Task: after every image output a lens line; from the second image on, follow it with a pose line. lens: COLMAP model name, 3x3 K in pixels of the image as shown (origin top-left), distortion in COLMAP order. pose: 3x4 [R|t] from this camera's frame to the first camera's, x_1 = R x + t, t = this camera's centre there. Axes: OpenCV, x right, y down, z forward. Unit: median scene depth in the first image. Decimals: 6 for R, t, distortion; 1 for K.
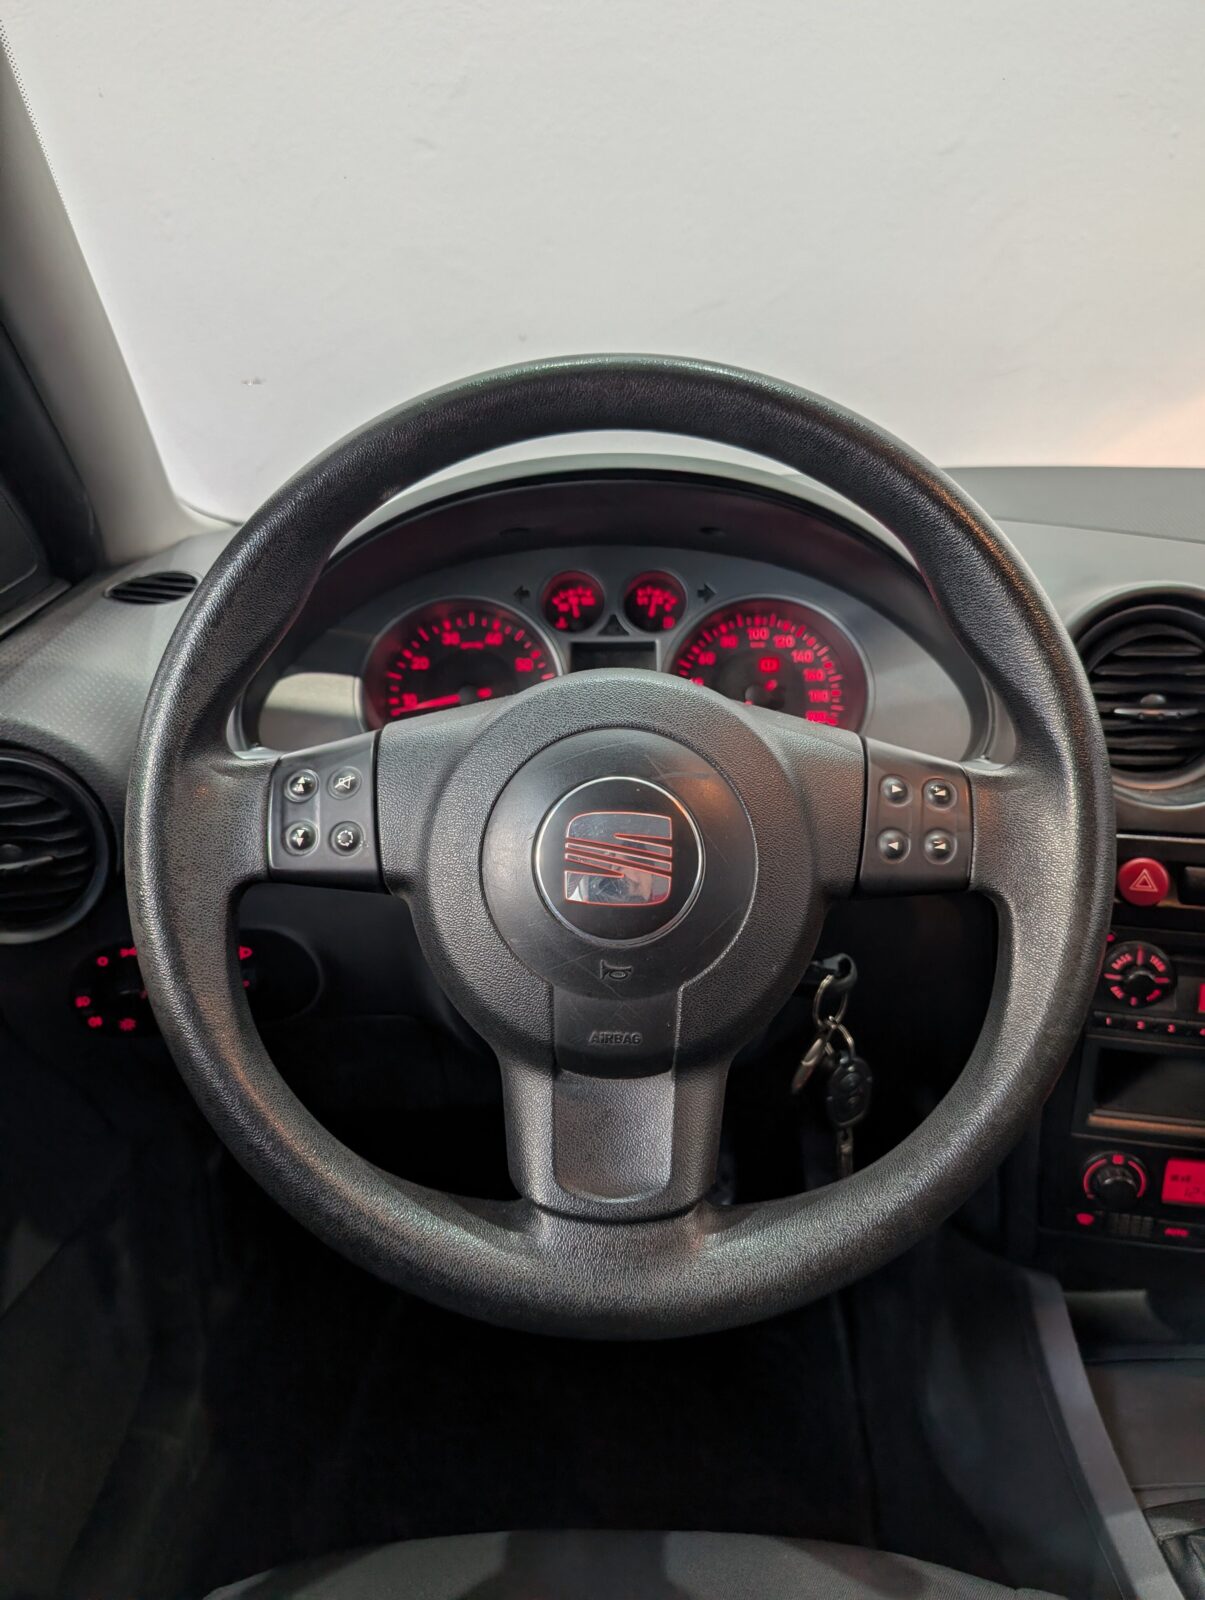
lens RADIAL K [[1169.8, 0, 603.5], [0, 1169.8, 796.0], [0, 0, 1]] dist [-0.006165, -0.002760]
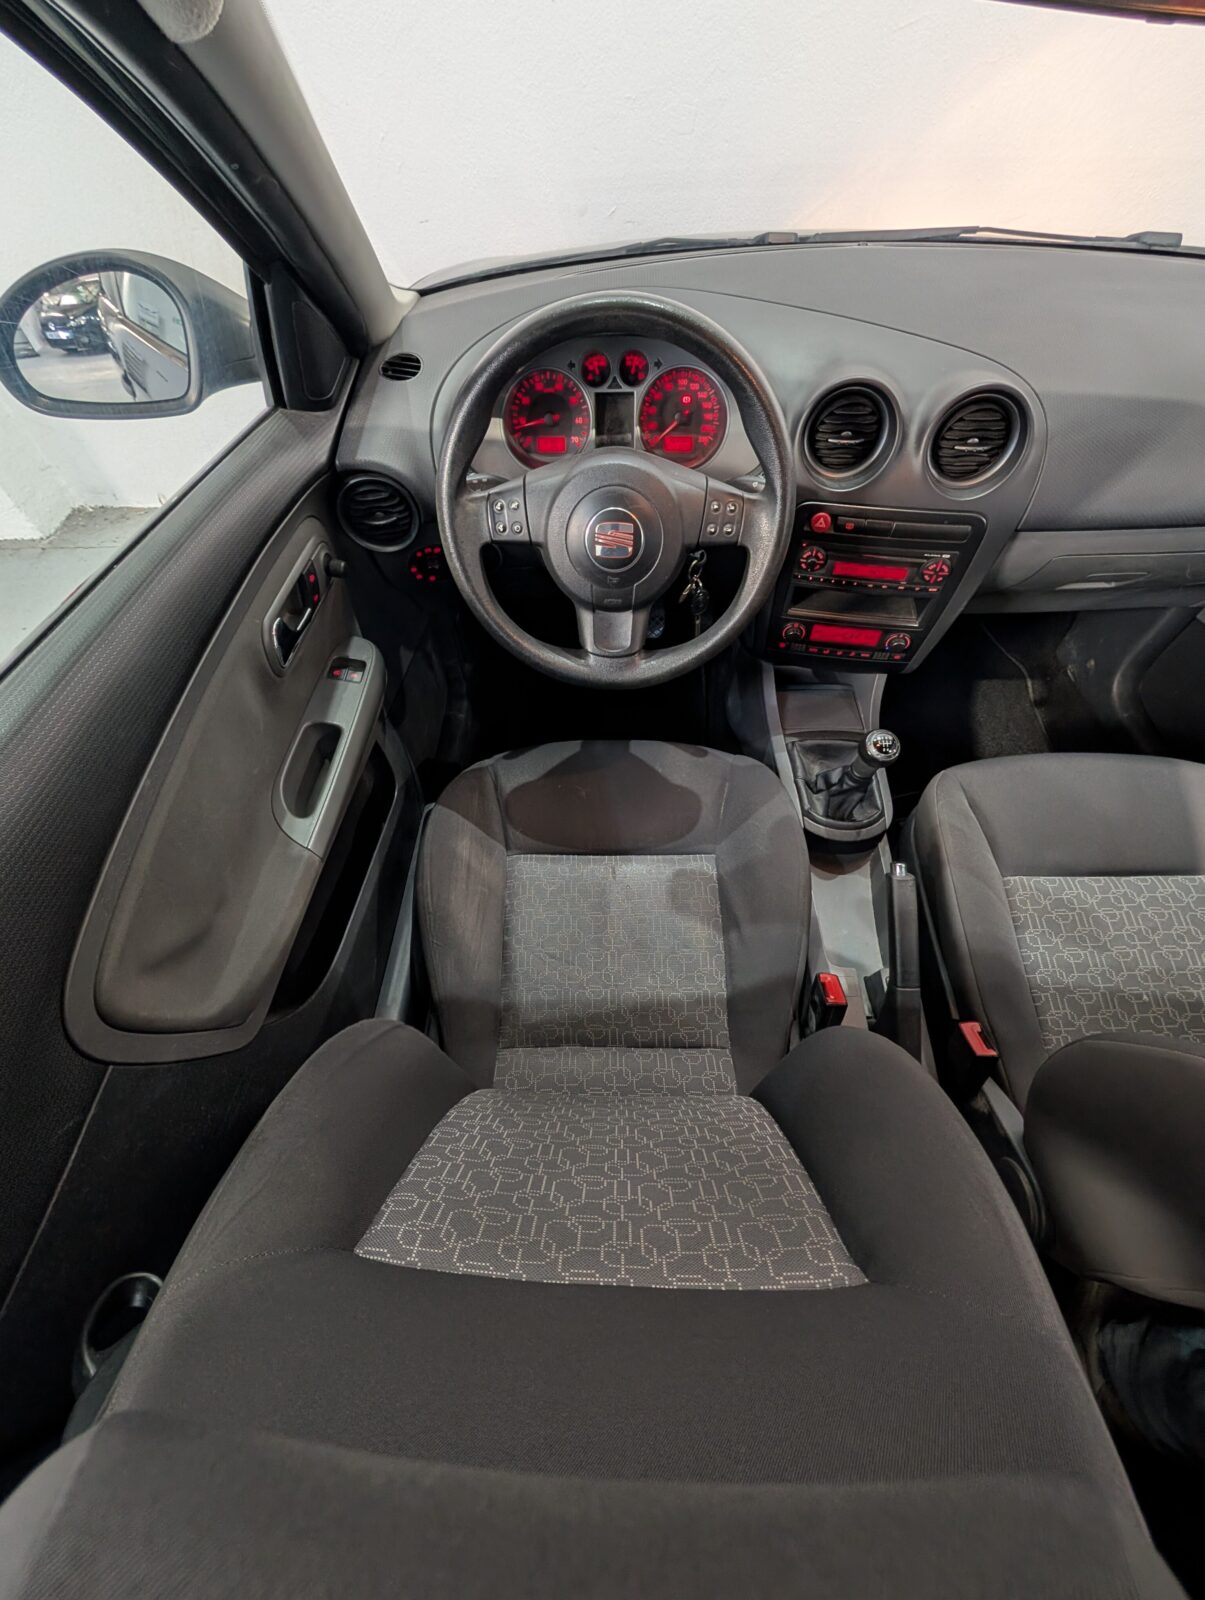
lens RADIAL K [[603.1, 0, 601.9], [0, 603.1, 795.9], [0, 0, 1]] dist [-0.001190, -0.000575]
pose [[0.999788, 0.000747, -0.020569, 0.010142], [0.011778, 0.798767, 0.601526, -0.251818], [0.016879, -0.601640, 0.798589, -0.428411]]
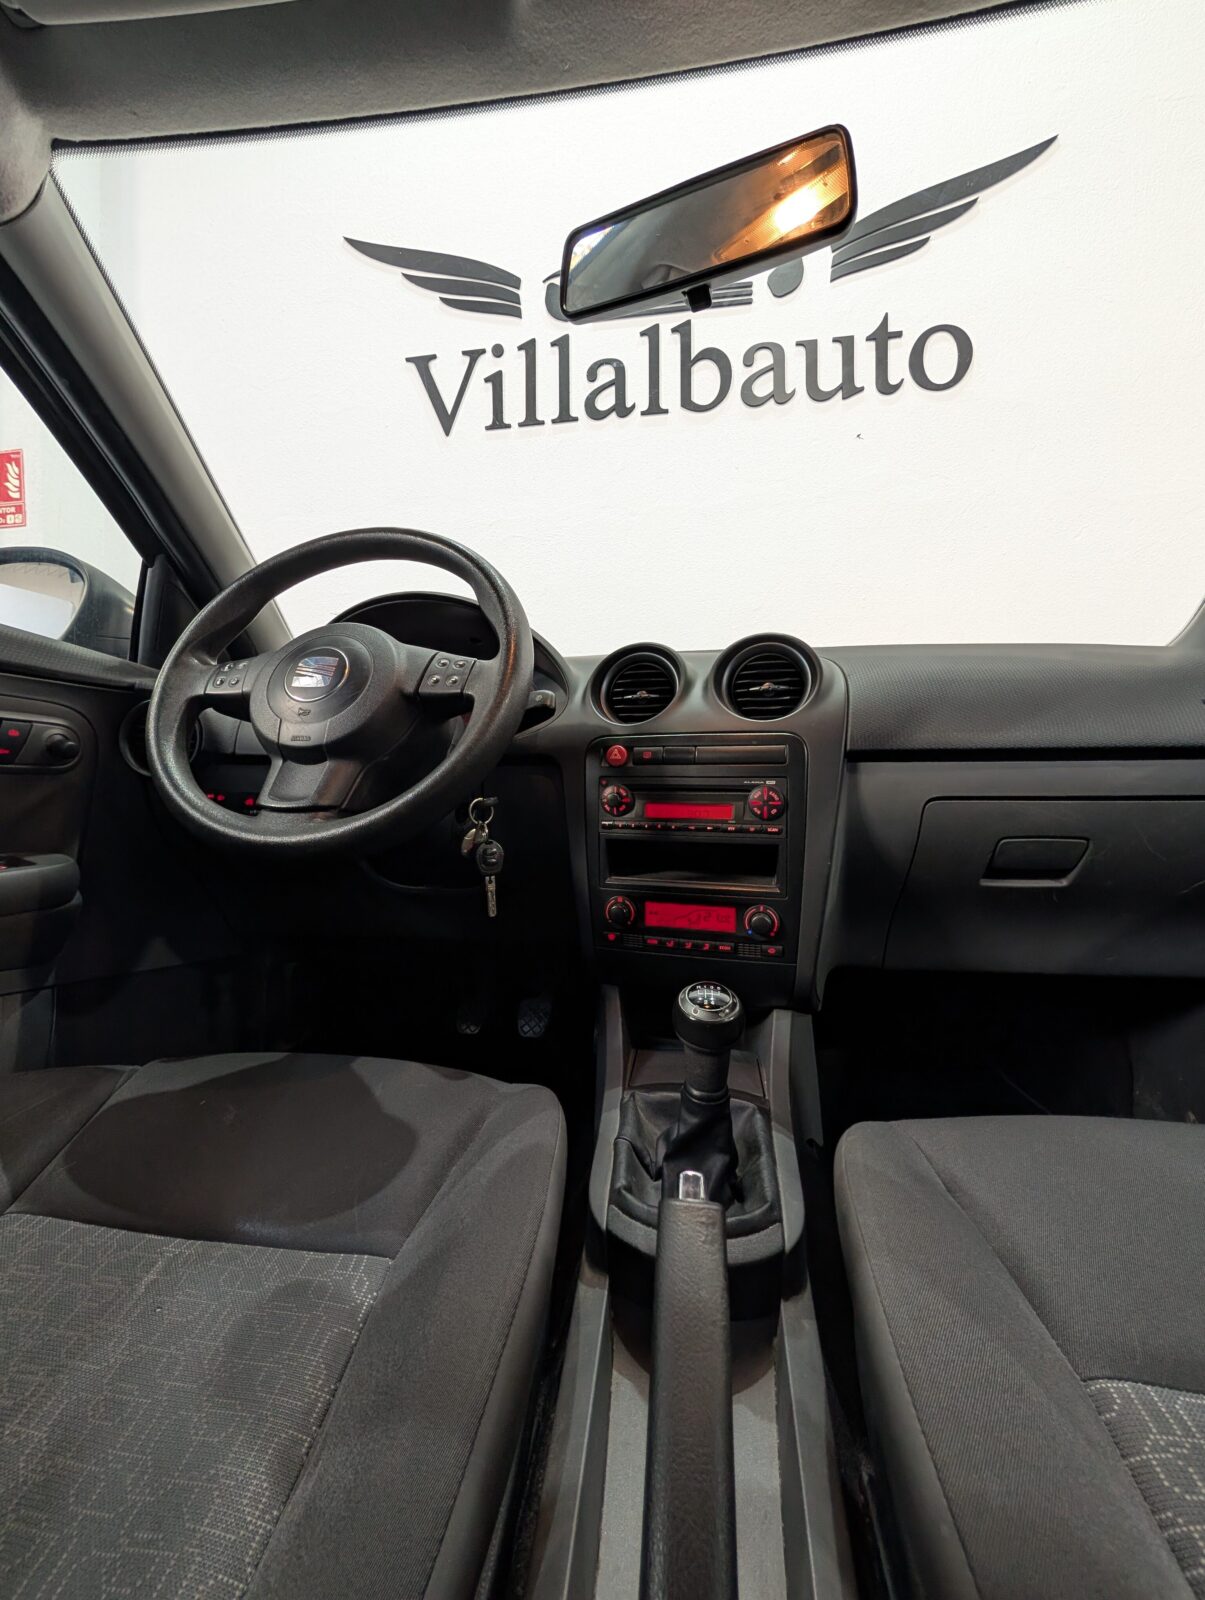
lens RADIAL K [[603.1, 0, 604.6], [0, 603.1, 803.3], [0, 0, 1]] dist [-0.001190, -0.000575]
pose [[0.989439, 0.011366, -0.144502, 0.613025], [-0.052474, 0.957388, -0.283997, 0.489882], [0.135117, 0.288581, 0.947874, -0.056043]]
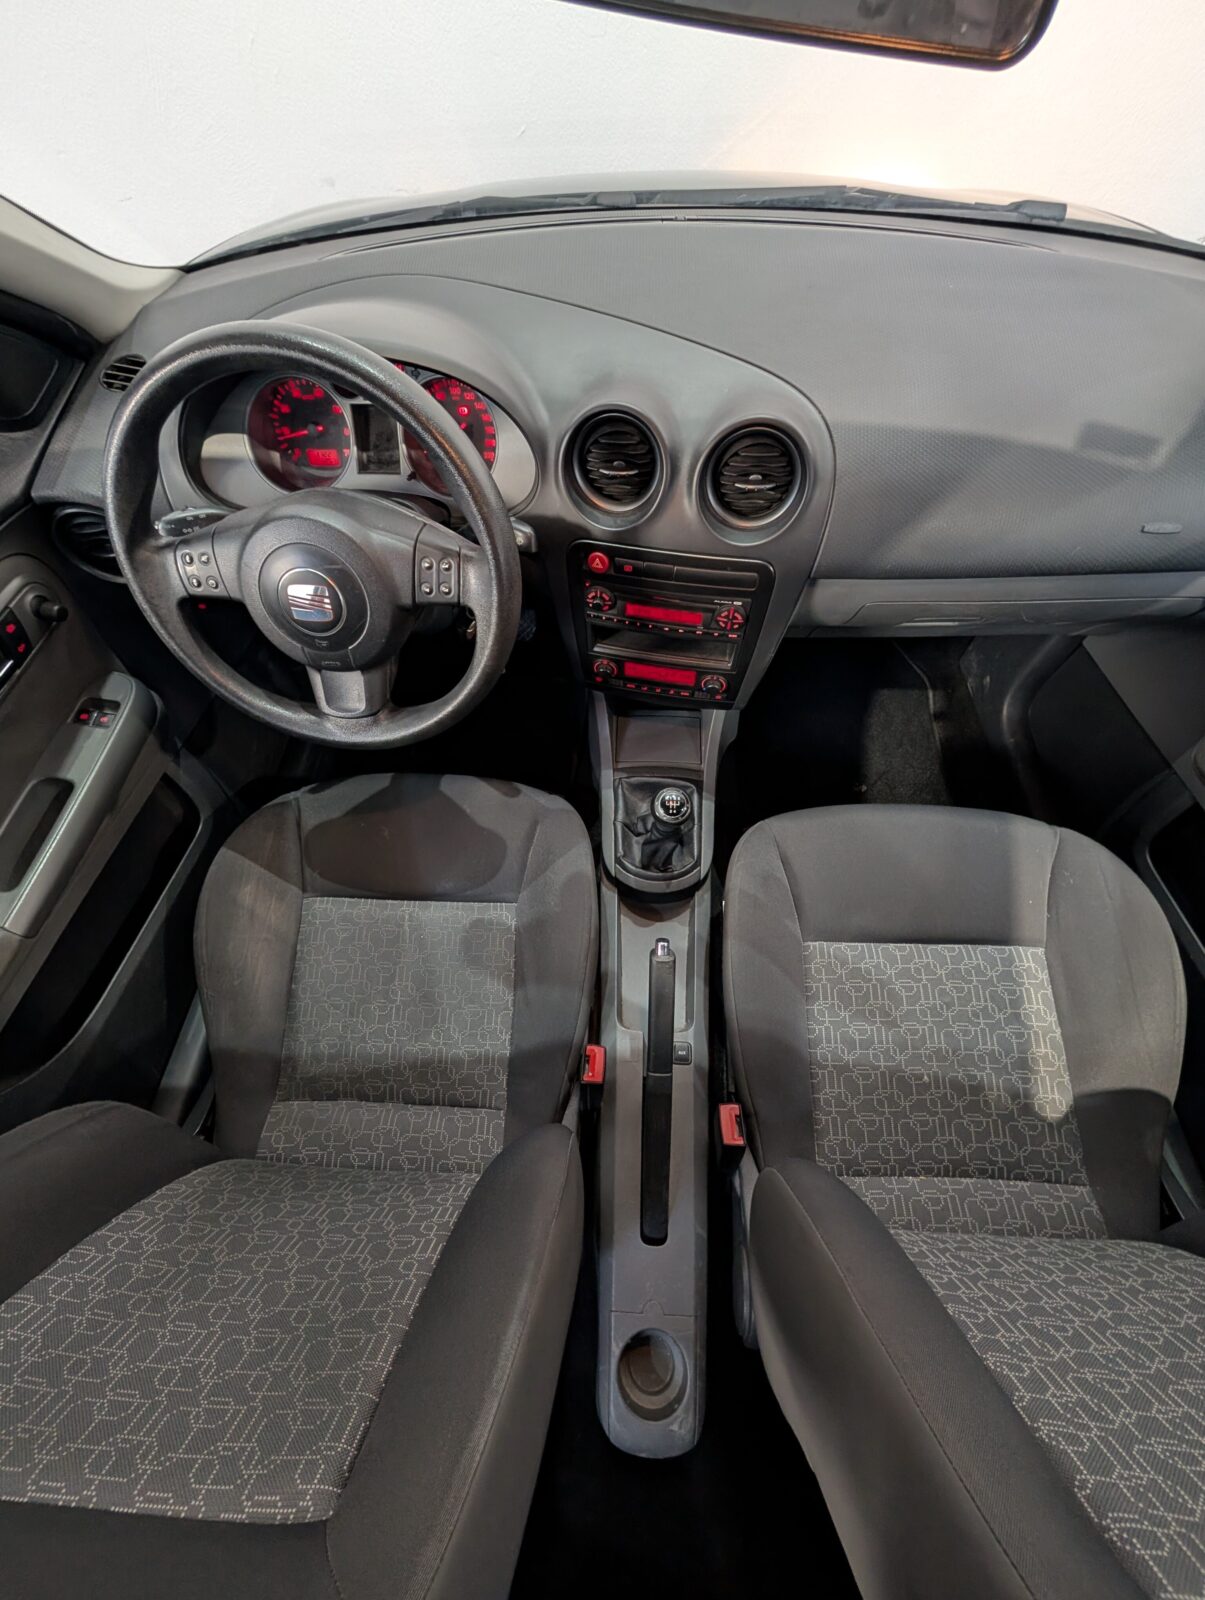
lens RADIAL K [[603.1, 0, 604.3], [0, 603.1, 795.1], [0, 0, 1]] dist [-0.001190, -0.000575]
pose [[0.999137, 0.025010, -0.033154, 0.531612], [0.003748, 0.740773, 0.671745, -0.388937], [0.041360, -0.671290, 0.740040, -0.183433]]
